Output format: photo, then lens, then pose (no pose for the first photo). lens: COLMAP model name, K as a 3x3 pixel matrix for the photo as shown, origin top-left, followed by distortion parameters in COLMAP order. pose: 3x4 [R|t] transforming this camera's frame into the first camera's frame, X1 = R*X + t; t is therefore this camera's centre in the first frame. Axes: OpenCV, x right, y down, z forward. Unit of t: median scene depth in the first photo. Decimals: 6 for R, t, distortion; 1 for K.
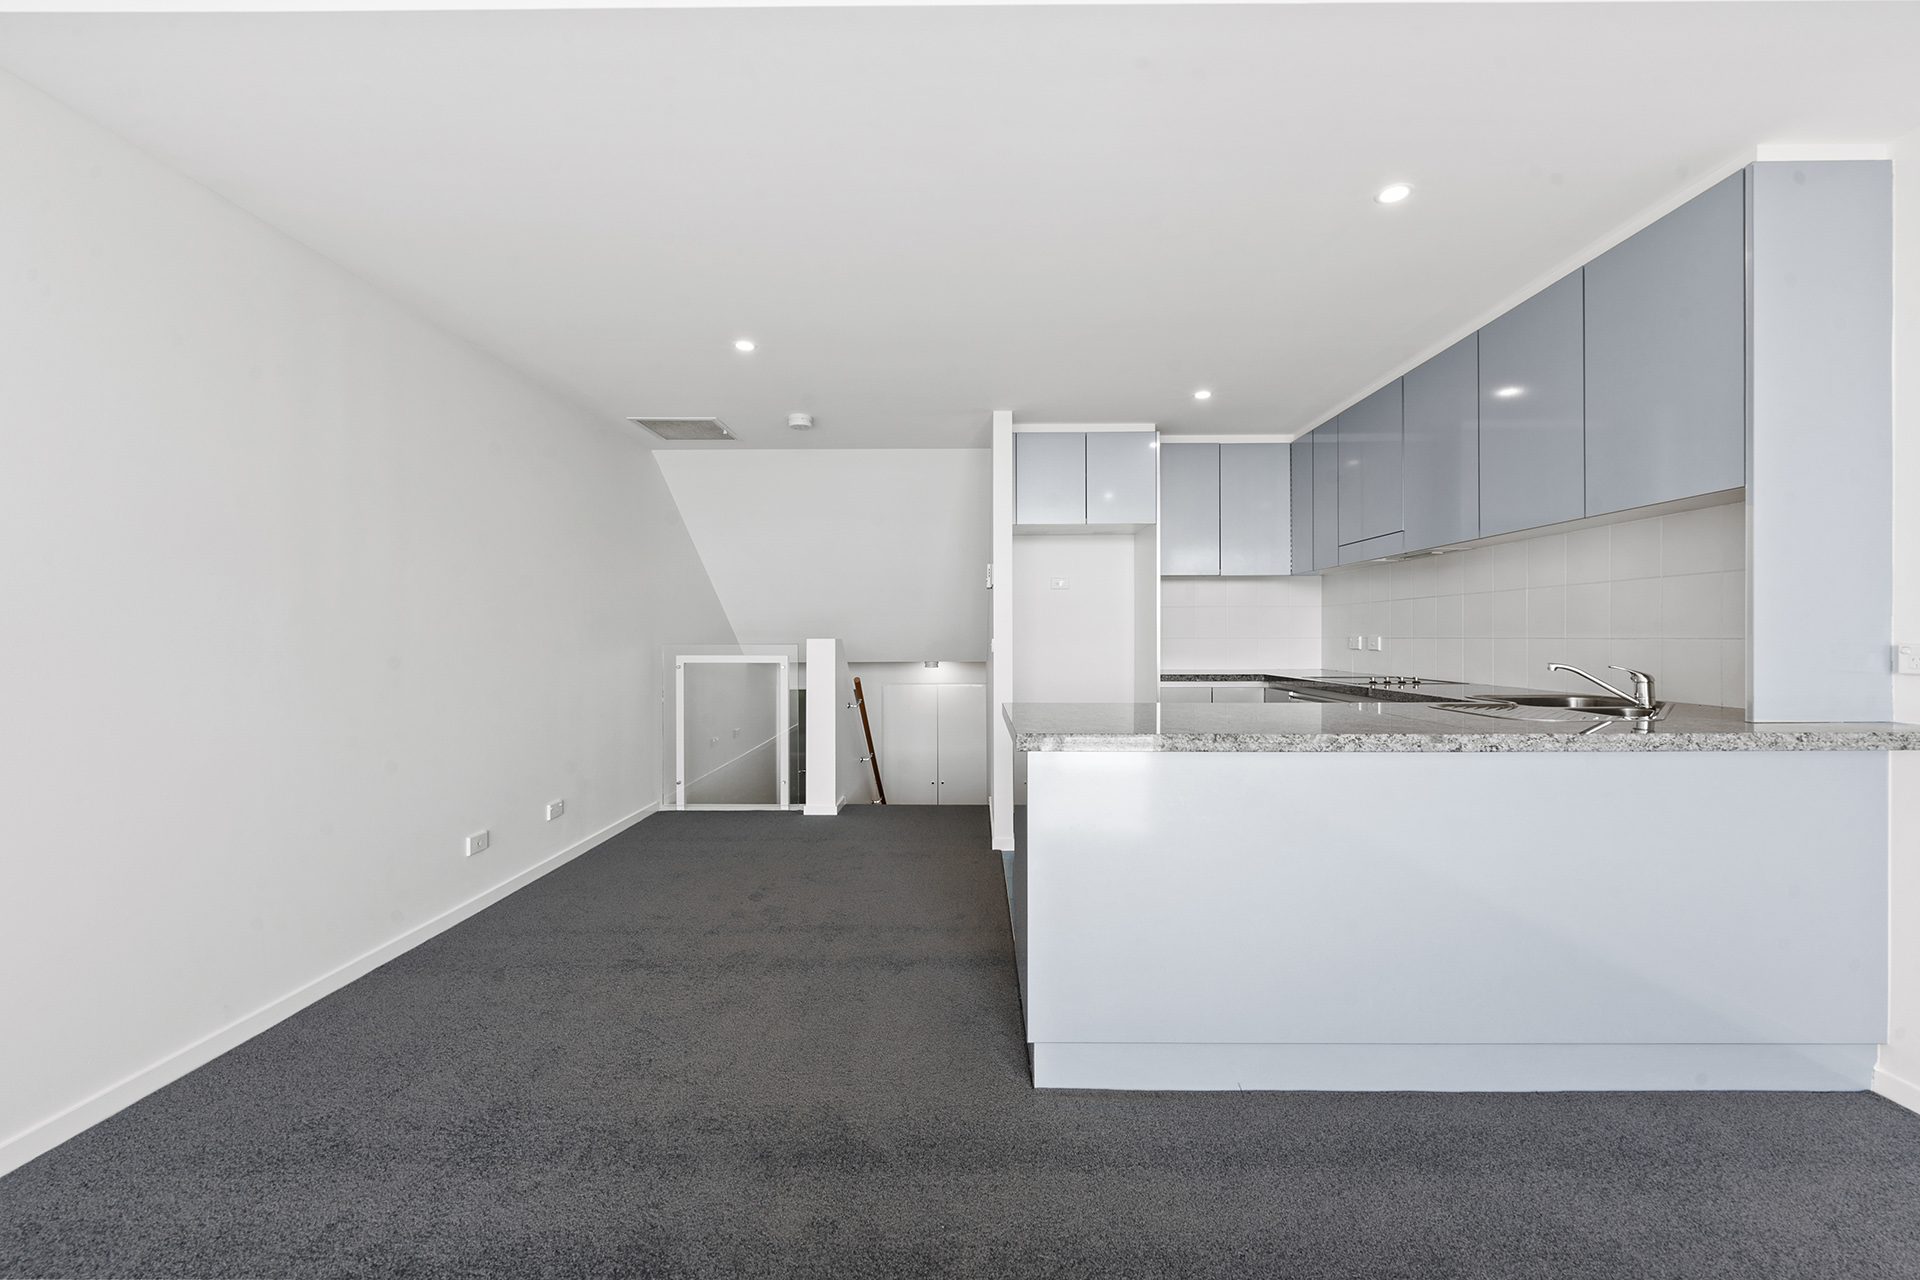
lens RADIAL K [[772.3, 0, 960.6], [0, 772.3, 639.3], [0, 0, 1]] dist [0.002338, -0.001850]
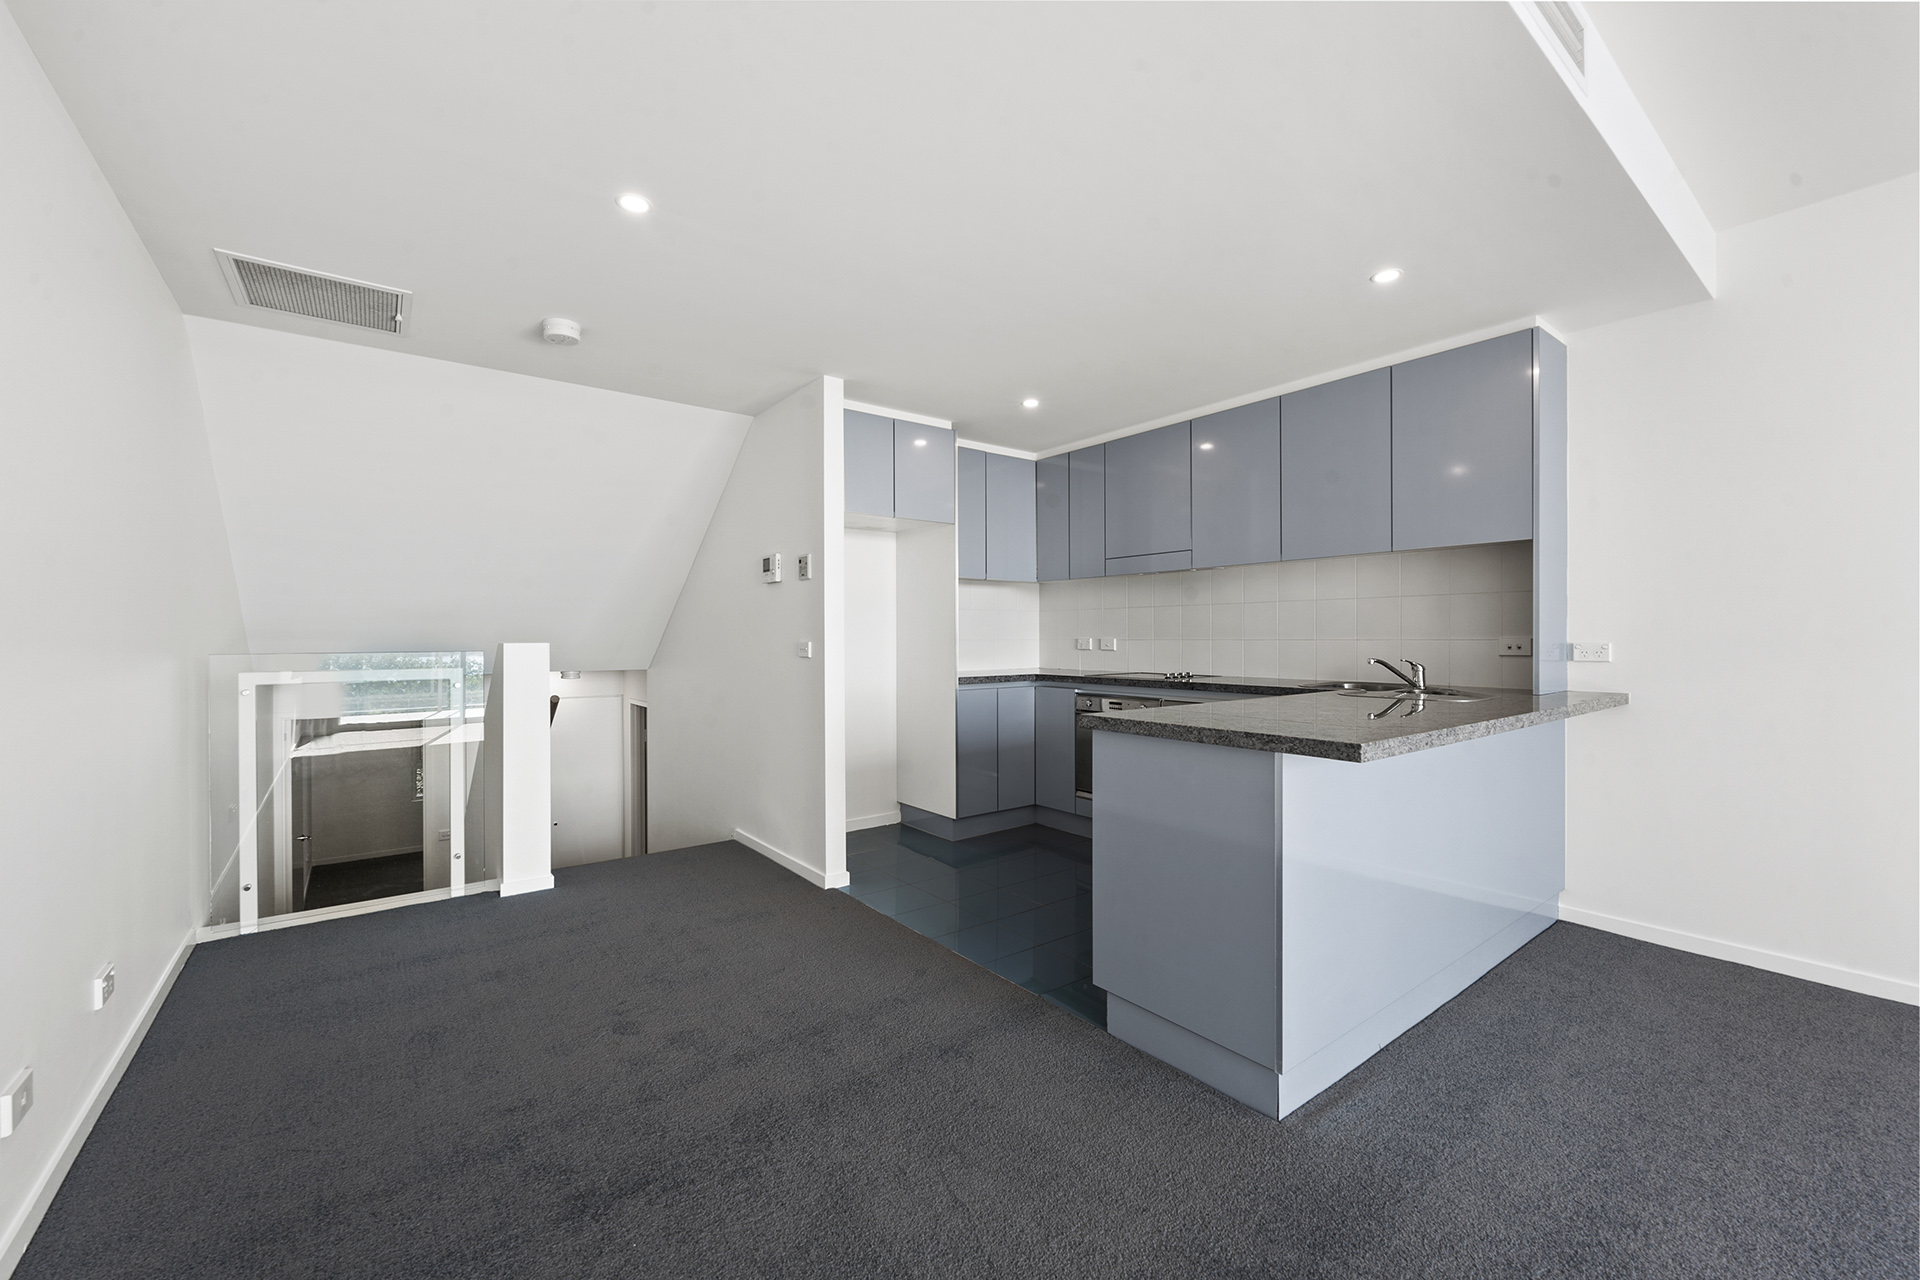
lens RADIAL K [[772.3, 0, 967.7], [0, 772.3, 639.0], [0, 0, 1]] dist [0.002338, -0.001850]
pose [[0.781907, -0.002039, 0.623392, -0.357797], [0.004063, 0.999990, -0.001824, -0.001415], [-0.623382, 0.003959, 0.781908, 0.229544]]
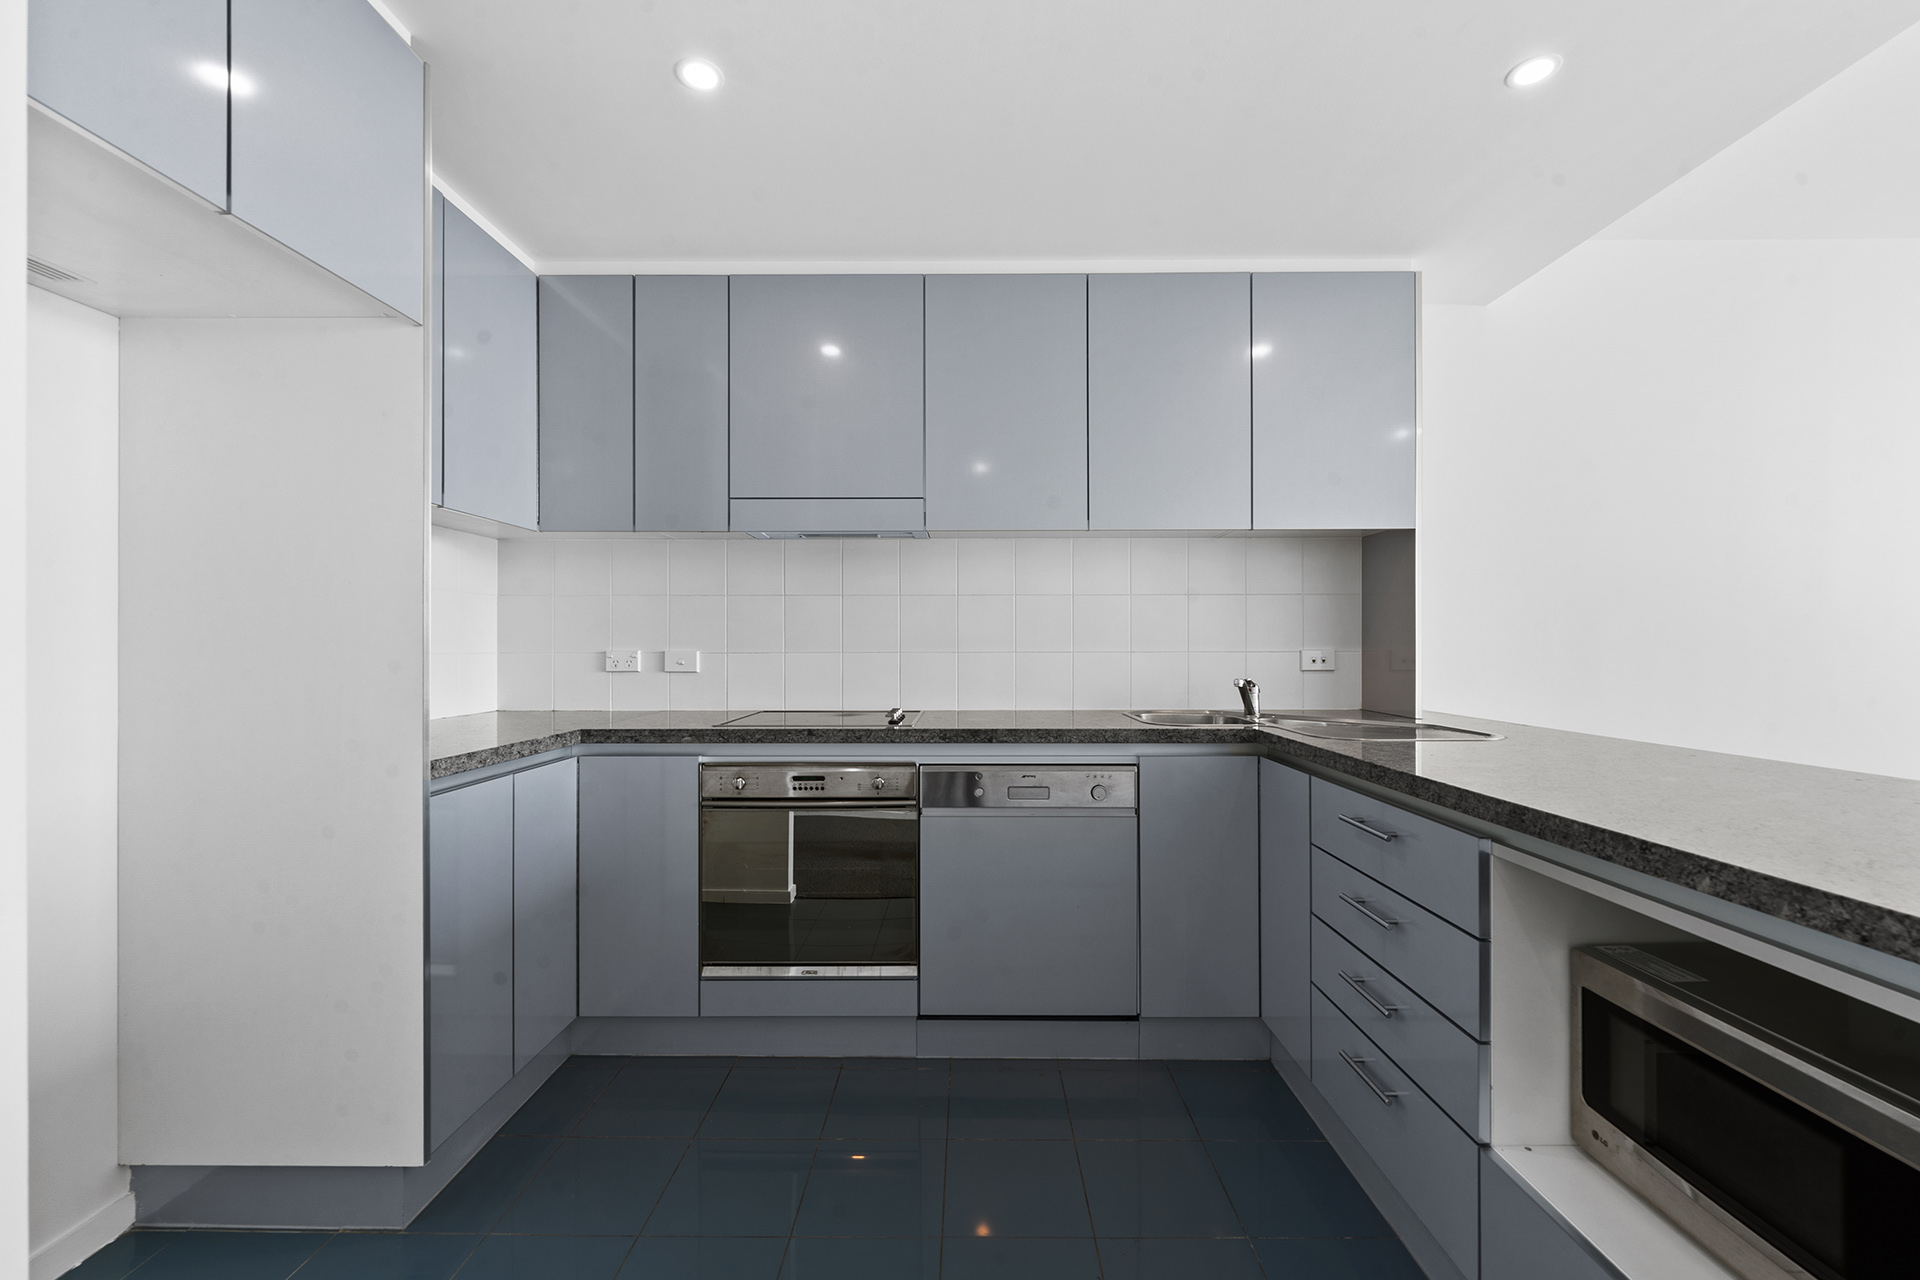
lens RADIAL K [[772.3, 0, 953.3], [0, 772.3, 642.2], [0, 0, 1]] dist [0.002338, -0.001850]
pose [[-0.010153, 0.008246, 0.999914, -0.098900], [0.005005, 0.999954, -0.008195, -0.003822], [-0.999936, 0.004922, -0.010194, 0.794898]]
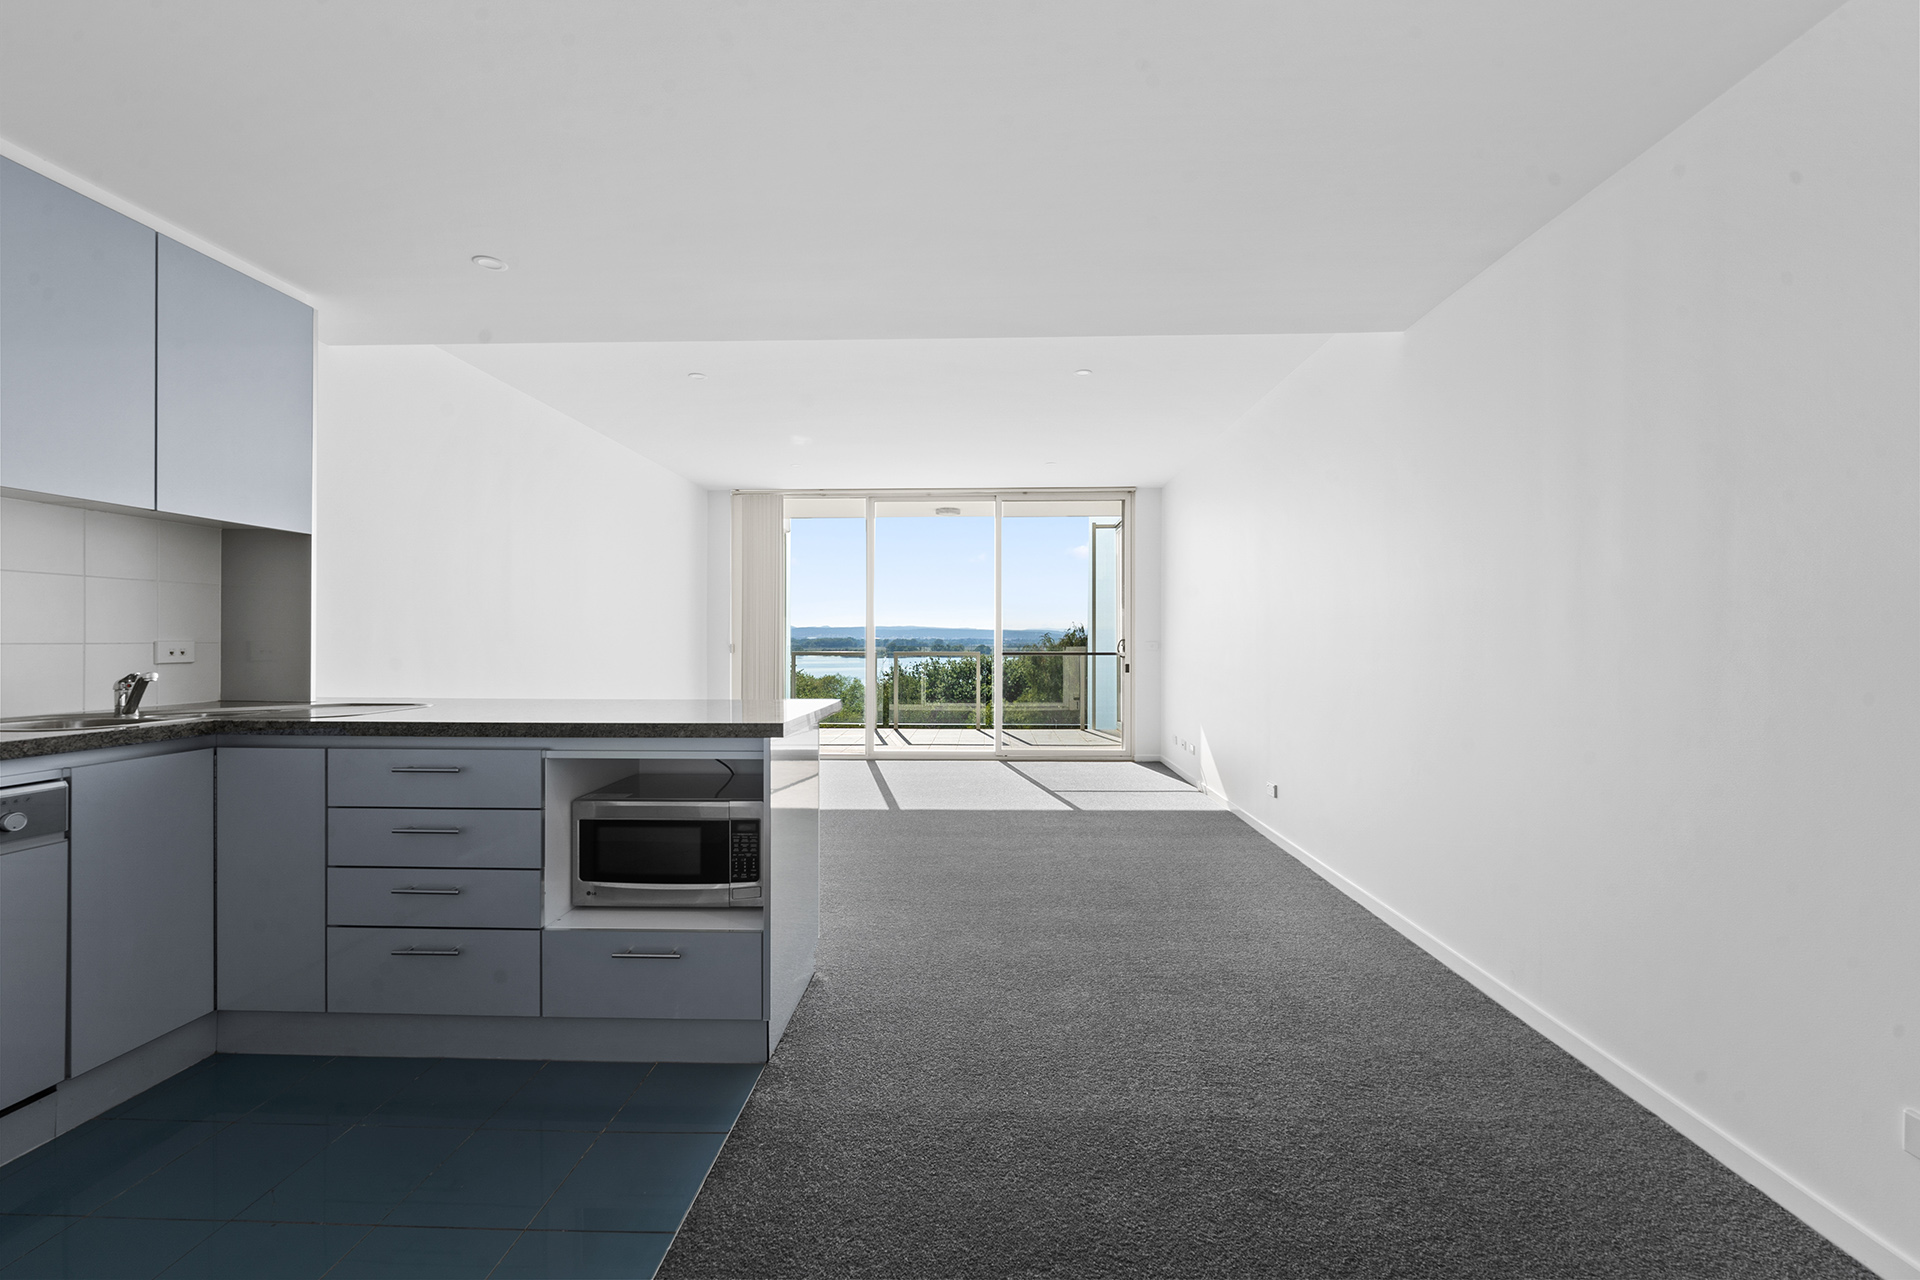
lens RADIAL K [[772.3, 0, 962.6], [0, 772.3, 636.3], [0, 0, 1]] dist [0.002338, -0.001850]
pose [[-0.999880, 0.001074, 0.015476, -0.089025], [0.001092, 0.999999, 0.001136, -0.005153], [-0.015475, 0.001153, -0.999880, 1.081901]]
